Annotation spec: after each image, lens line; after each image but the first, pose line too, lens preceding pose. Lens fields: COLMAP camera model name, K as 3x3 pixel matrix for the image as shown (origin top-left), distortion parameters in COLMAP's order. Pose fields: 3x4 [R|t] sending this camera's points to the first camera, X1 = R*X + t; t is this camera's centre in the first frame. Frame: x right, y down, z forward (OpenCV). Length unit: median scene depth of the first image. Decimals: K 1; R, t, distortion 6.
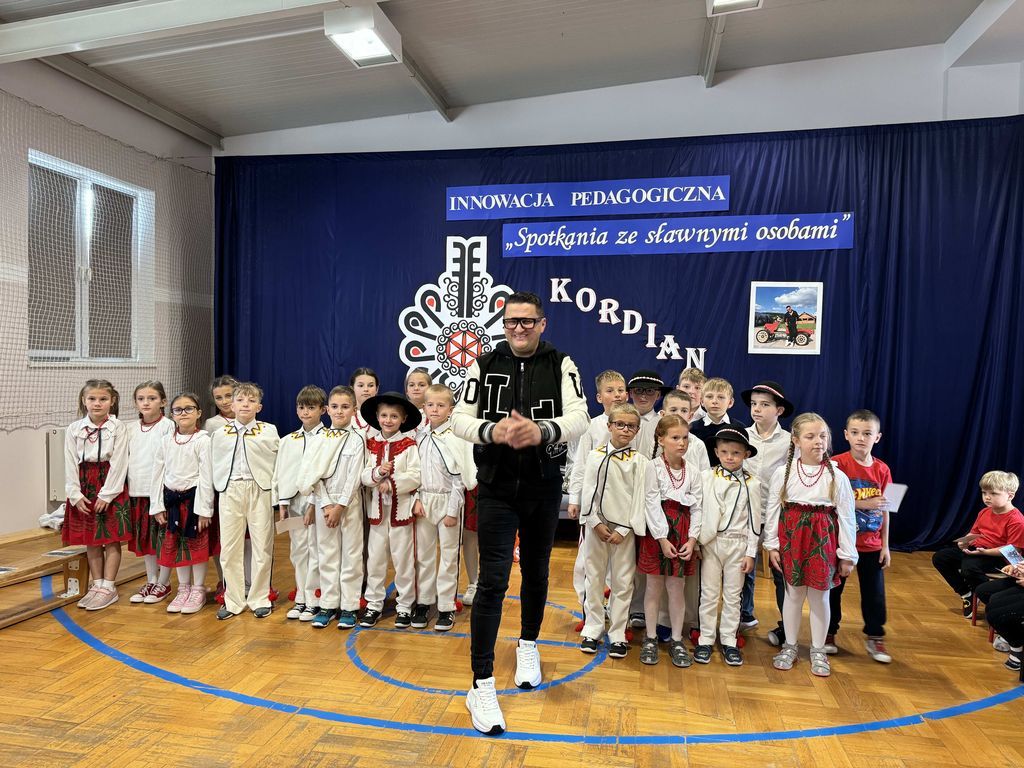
lens RADIAL K [[715.5, 0, 510.1], [0, 715.5, 386.4], [0, 0, 1]] dist [0.162255, -0.326130]
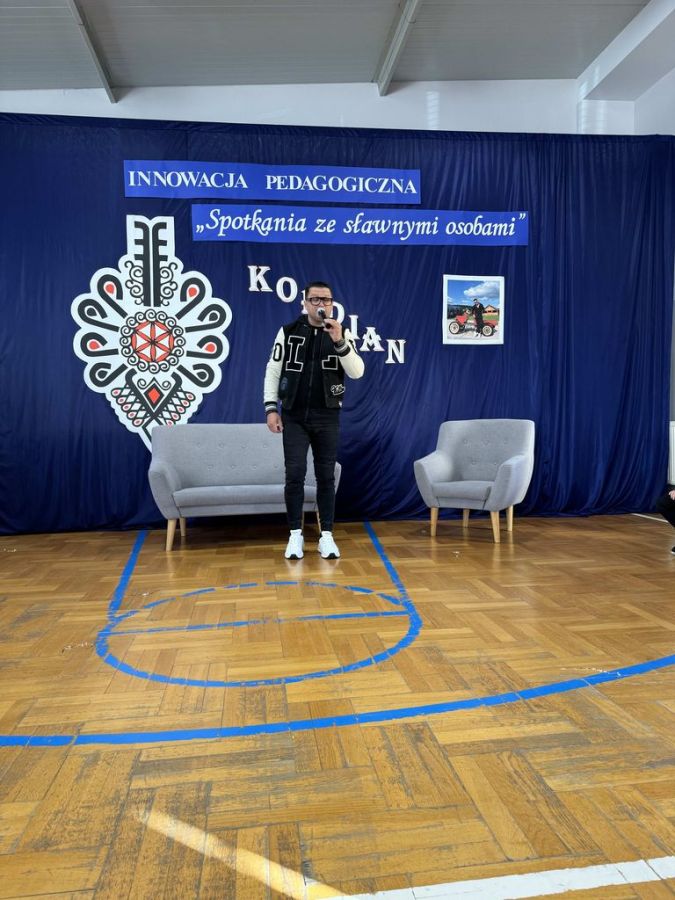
lens RADIAL K [[628.8, 0, 342.9], [0, 628.8, 451.0], [0, 0, 1]] dist [0.162255, -0.326130]
pose [[0.944049, -0.046046, 0.326576, -0.112587], [0.043291, 0.998939, 0.015705, 0.086223], [-0.326953, -0.000688, 0.945041, 0.174055]]
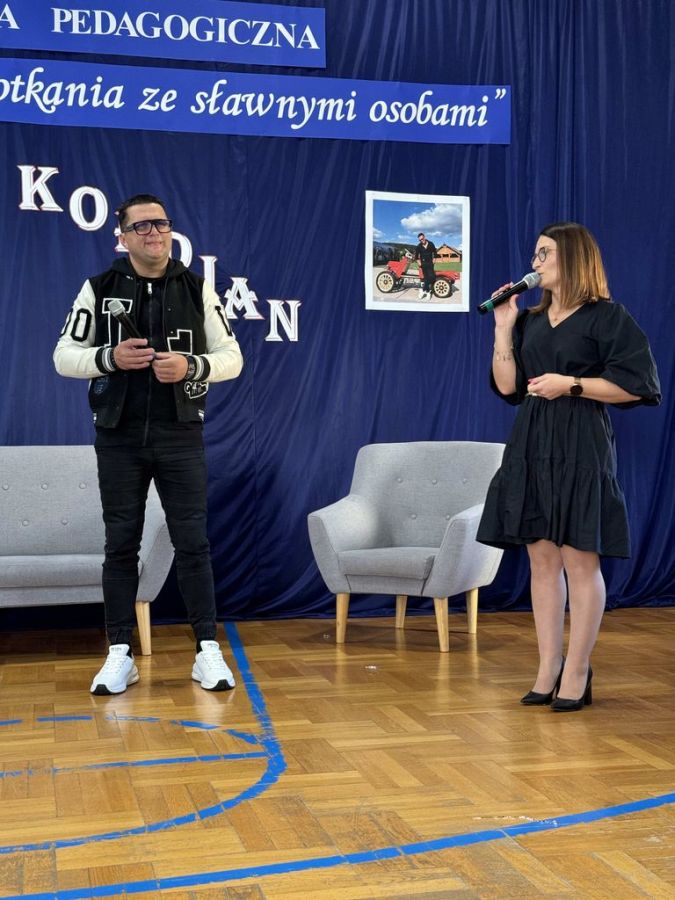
lens RADIAL K [[1255.0, 0, 334.9], [0, 1255.0, 450.6], [0, 0, 1]] dist [0.199668, -0.415062]
pose [[0.910418, -0.027697, 0.412762, -0.127598], [0.038433, 0.999104, -0.017729, 0.086861], [-0.411901, 0.032004, 0.910666, 0.057270]]
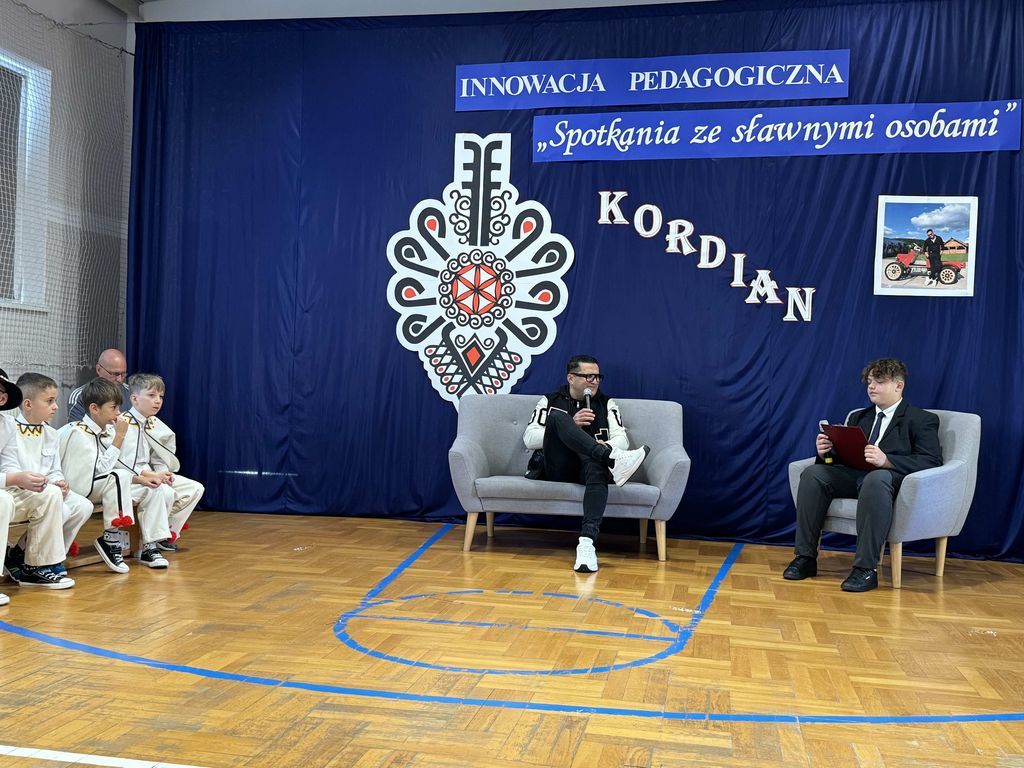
lens RADIAL K [[1038.2, 0, 510.4], [0, 1038.2, 391.3], [0, 0, 1]] dist [0.186768, -0.394224]
pose [[0.999876, 0.014859, -0.005245, -0.024738], [-0.014977, 0.999620, -0.023122, 0.077557], [0.004900, 0.023198, 0.999719, -0.046720]]
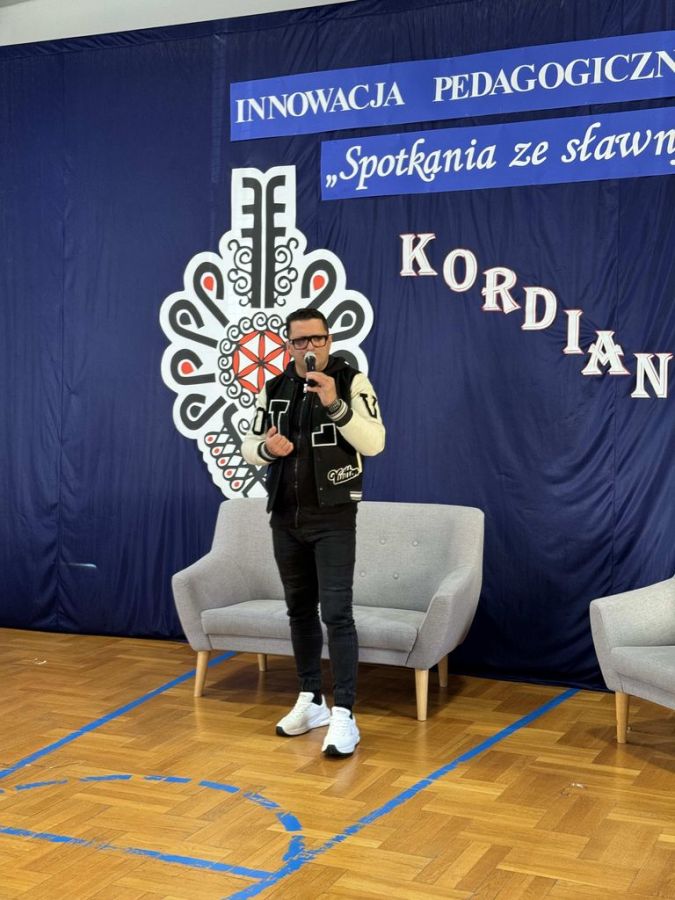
lens RADIAL K [[1258.1, 0, 336.1], [0, 1258.1, 459.6], [0, 0, 1]] dist [0.168732, -0.189716]
pose [[0.972698, 0.001346, -0.232069, 0.243916], [0.005559, 0.999561, 0.029101, -0.002686], [0.232006, -0.029597, 0.972264, 0.015734]]
